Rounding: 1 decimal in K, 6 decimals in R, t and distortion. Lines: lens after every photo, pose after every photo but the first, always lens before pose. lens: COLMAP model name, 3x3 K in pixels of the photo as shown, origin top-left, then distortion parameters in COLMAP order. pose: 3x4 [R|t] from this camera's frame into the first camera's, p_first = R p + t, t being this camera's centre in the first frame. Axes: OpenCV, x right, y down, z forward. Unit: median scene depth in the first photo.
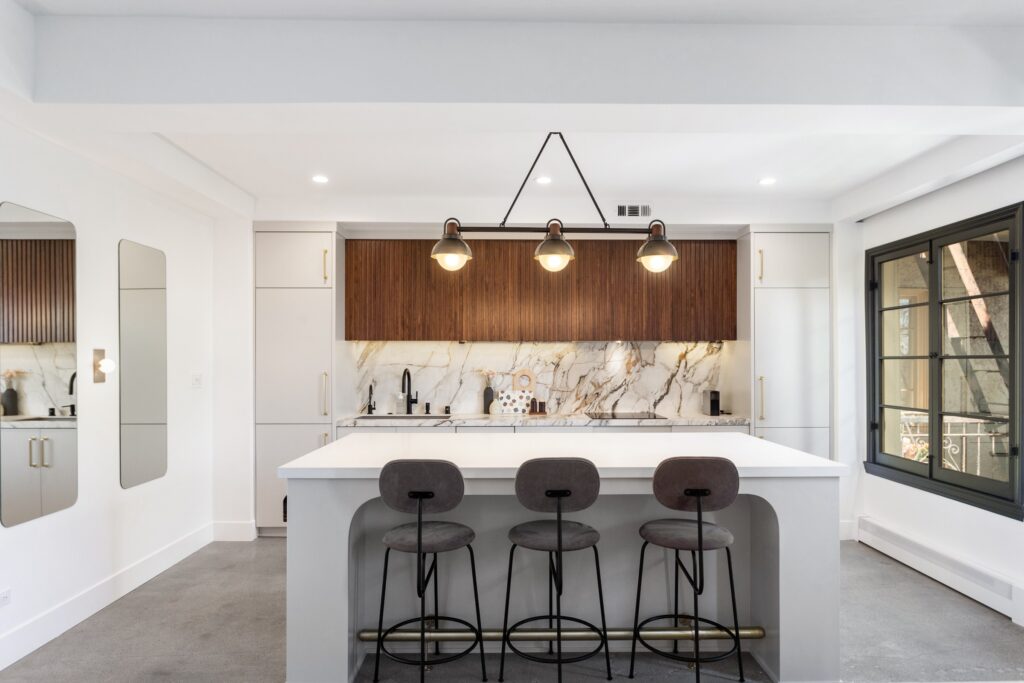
lens RADIAL K [[591.1, 0, 513.6], [0, 591.1, 358.7], [0, 0, 1]] dist [-0.002688, 0.000379]
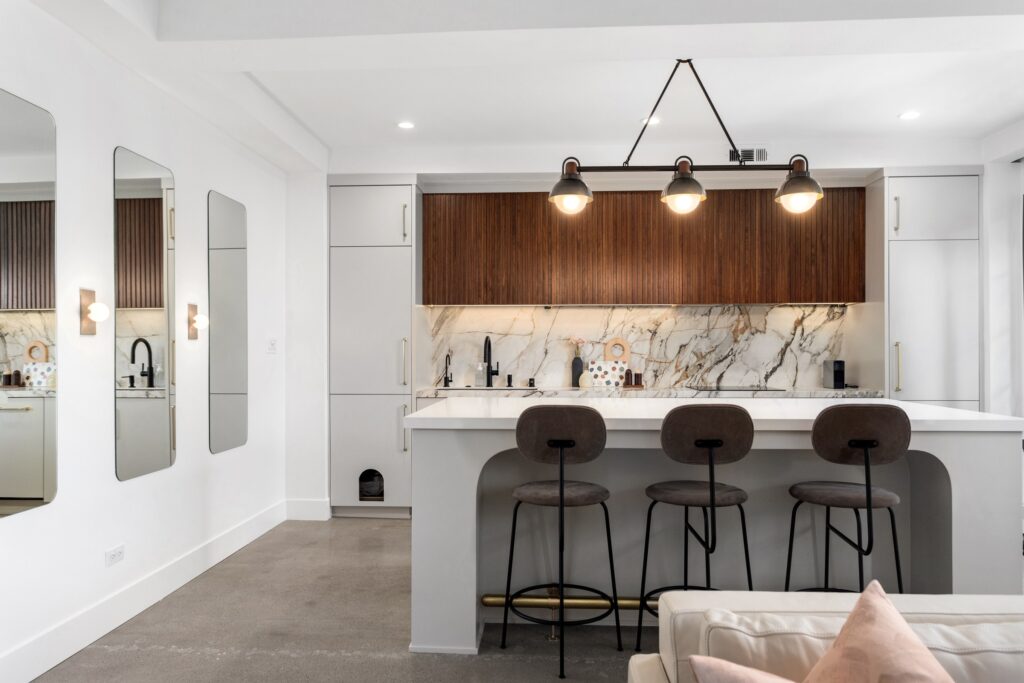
lens RADIAL K [[681.8, 0, 513.8], [0, 681.8, 350.3], [0, 0, 1]] dist [0.002277, 0.003095]
pose [[0.997804, -0.000551, -0.066240, -0.070662], [0.000767, 0.999994, 0.003239, 0.034392], [0.066238, -0.003283, 0.997798, -0.039675]]
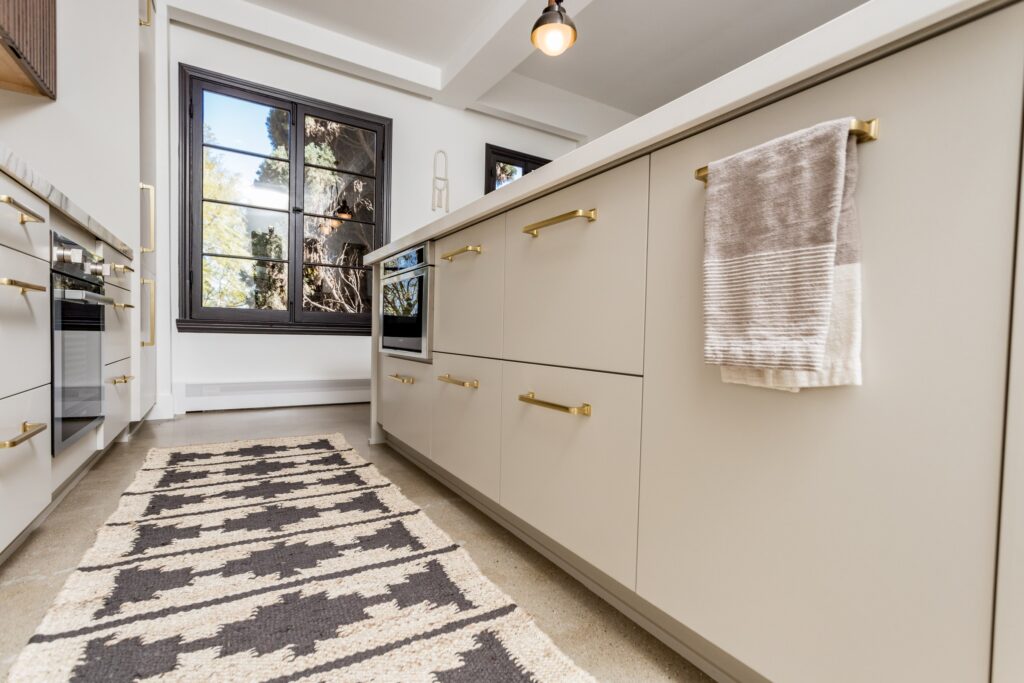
lens RADIAL K [[479.8, 0, 515.6], [0, 479.8, 351.4], [0, 0, 1]] dist [0.003518, 0.001301]
pose [[-0.509835, -0.044336, 0.859129, -0.208339], [-0.023752, 0.999016, 0.037460, 0.159226], [-0.859944, -0.001307, -0.510386, 0.818084]]
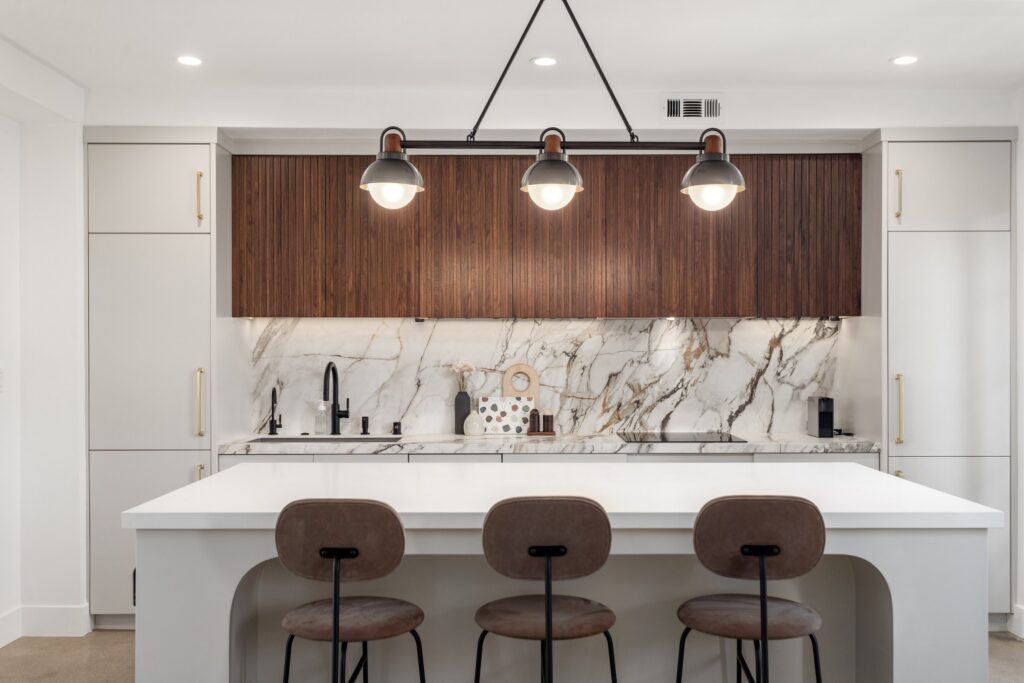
lens RADIAL K [[989.2, 0, 509.7], [0, 989.2, 354.2], [0, 0, 1]] dist [0.018012, 0.011866]
pose [[0.999913, -0.000588, -0.013192, 0.021484], [0.000699, 0.999965, 0.008371, -0.000112], [0.013187, -0.008380, 0.999878, -0.043628]]
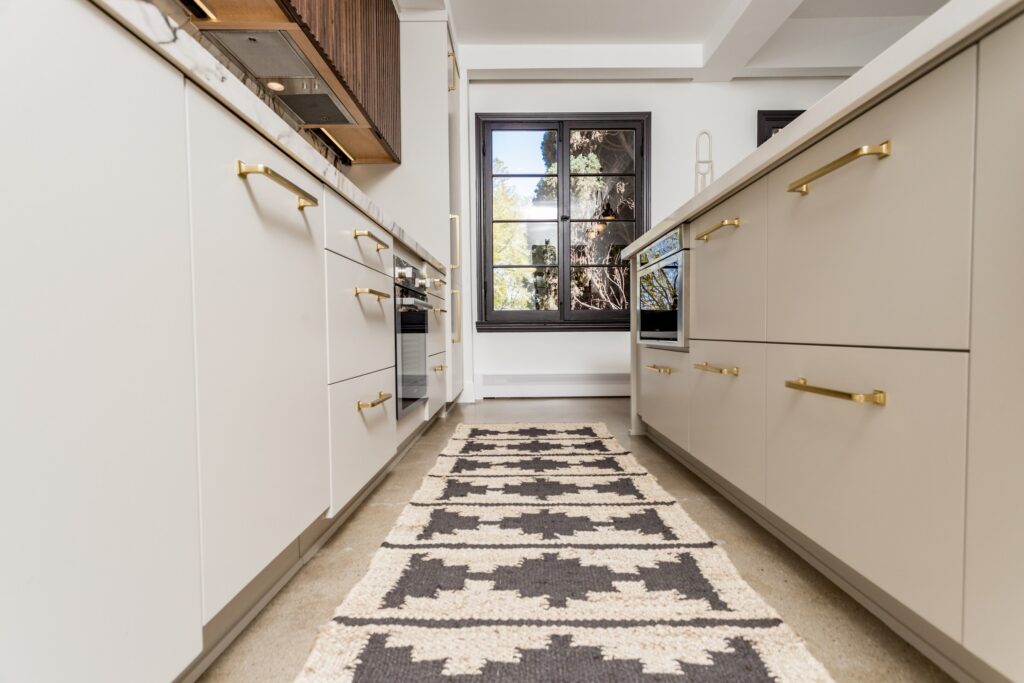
lens RADIAL K [[479.8, 0, 515.6], [0, 479.8, 351.4], [0, 0, 1]] dist [0.003518, 0.001301]
pose [[0.009166, -0.041832, 0.999083, -0.211460], [0.012166, 0.999055, 0.041719, 0.166593], [-0.999884, 0.011772, 0.009666, 0.809160]]
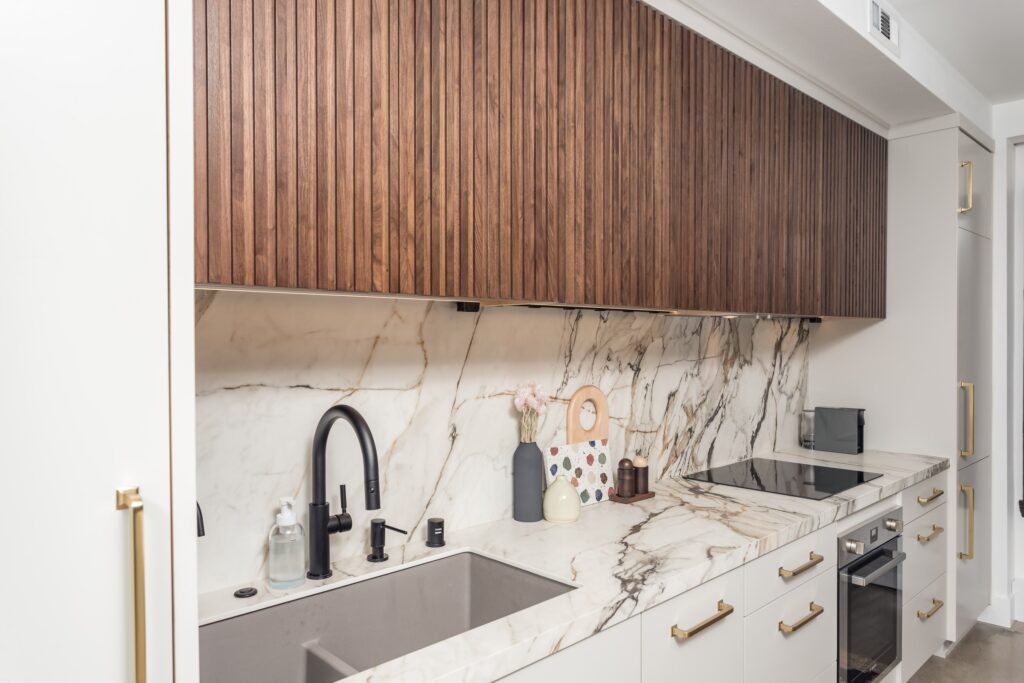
lens RADIAL K [[691.5, 0, 513.9], [0, 691.5, 348.6], [0, 0, 1]] dist [-0.014751, 0.003655]
pose [[0.728207, -0.010810, 0.685272, -0.323933], [-0.001473, 0.999849, 0.017338, -0.012355], [-0.685355, -0.013635, 0.728081, 0.724064]]
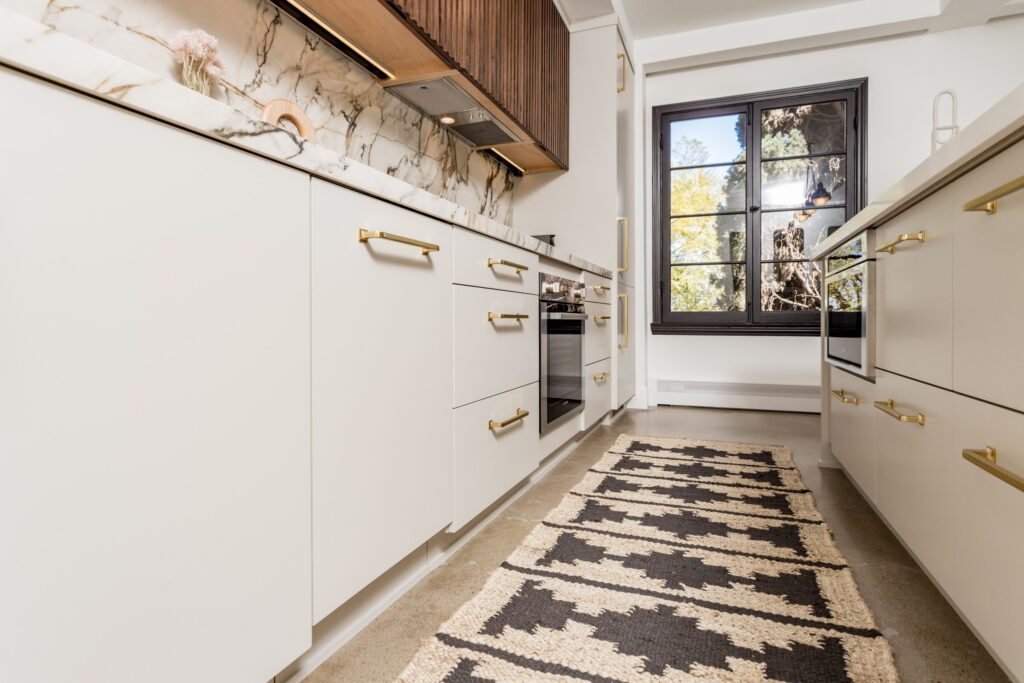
lens RADIAL K [[504.1, 0, 548.0], [0, 504.1, 325.5], [0, 0, 1]] dist [0.002514, 0.000898]
pose [[0.334379, -0.008525, 0.942400, -0.212016], [-0.003406, 0.999942, 0.010254, 0.148002], [-0.942433, -0.006638, 0.334330, 0.773624]]
